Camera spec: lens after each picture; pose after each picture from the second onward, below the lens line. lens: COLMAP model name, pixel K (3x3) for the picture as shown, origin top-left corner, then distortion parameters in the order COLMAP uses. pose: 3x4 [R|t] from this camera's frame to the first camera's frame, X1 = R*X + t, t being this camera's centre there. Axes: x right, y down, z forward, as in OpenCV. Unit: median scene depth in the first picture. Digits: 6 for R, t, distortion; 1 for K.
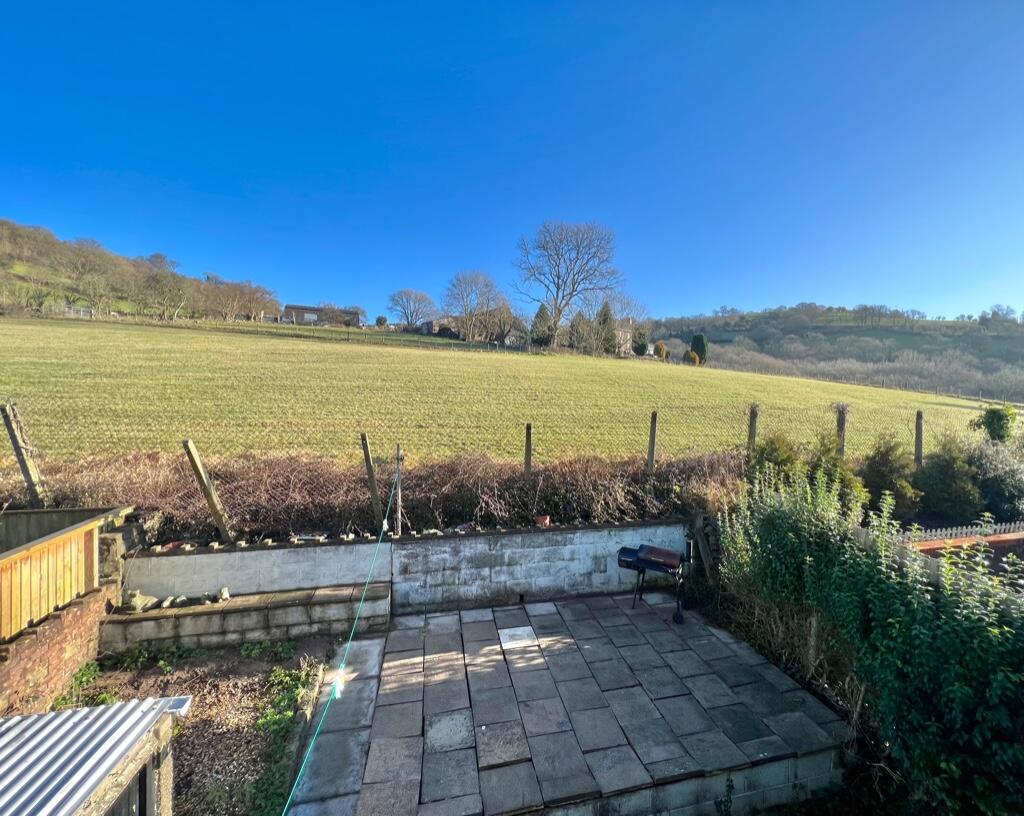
lens RADIAL K [[446.0, 0, 512.0], [0, 446.0, 408.0], [0, 0, 1]] dist [-0.000606, 0.000173]
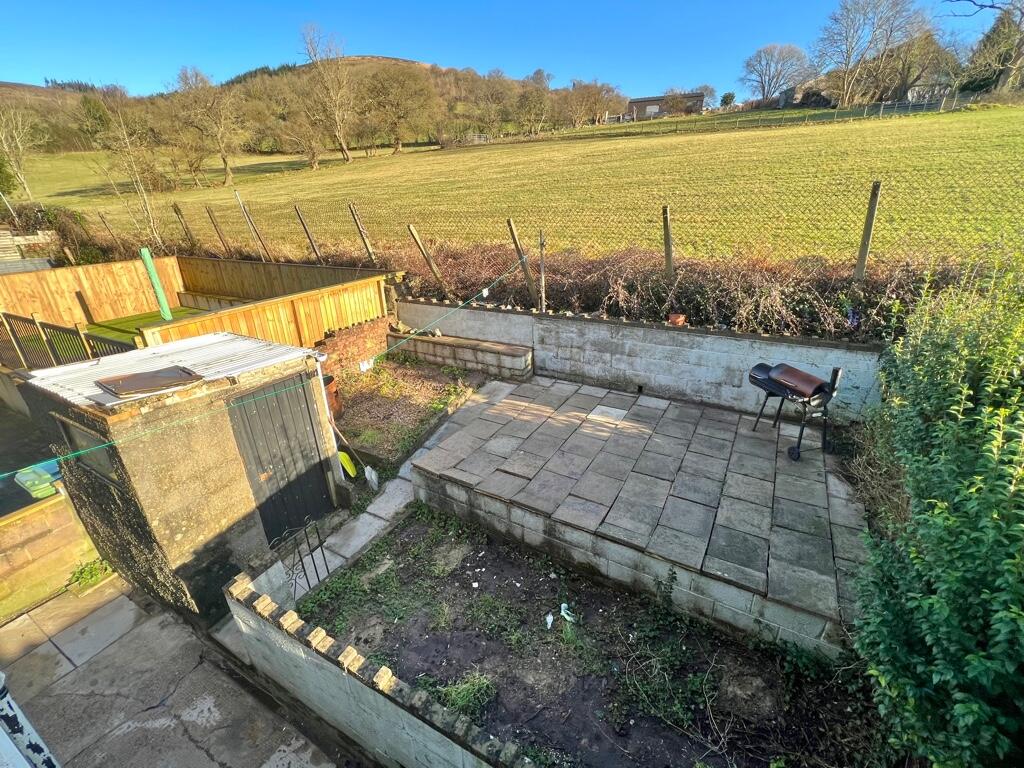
lens RADIAL K [[438.8, 0, 512.0], [0, 438.8, 384.0], [0, 0, 1]] dist [0.000433, -0.000172]
pose [[0.704842, 0.232449, -0.670198, 0.515150], [0.021978, 0.937177, 0.348161, 0.058200], [0.709024, -0.260129, 0.655453, 0.134769]]
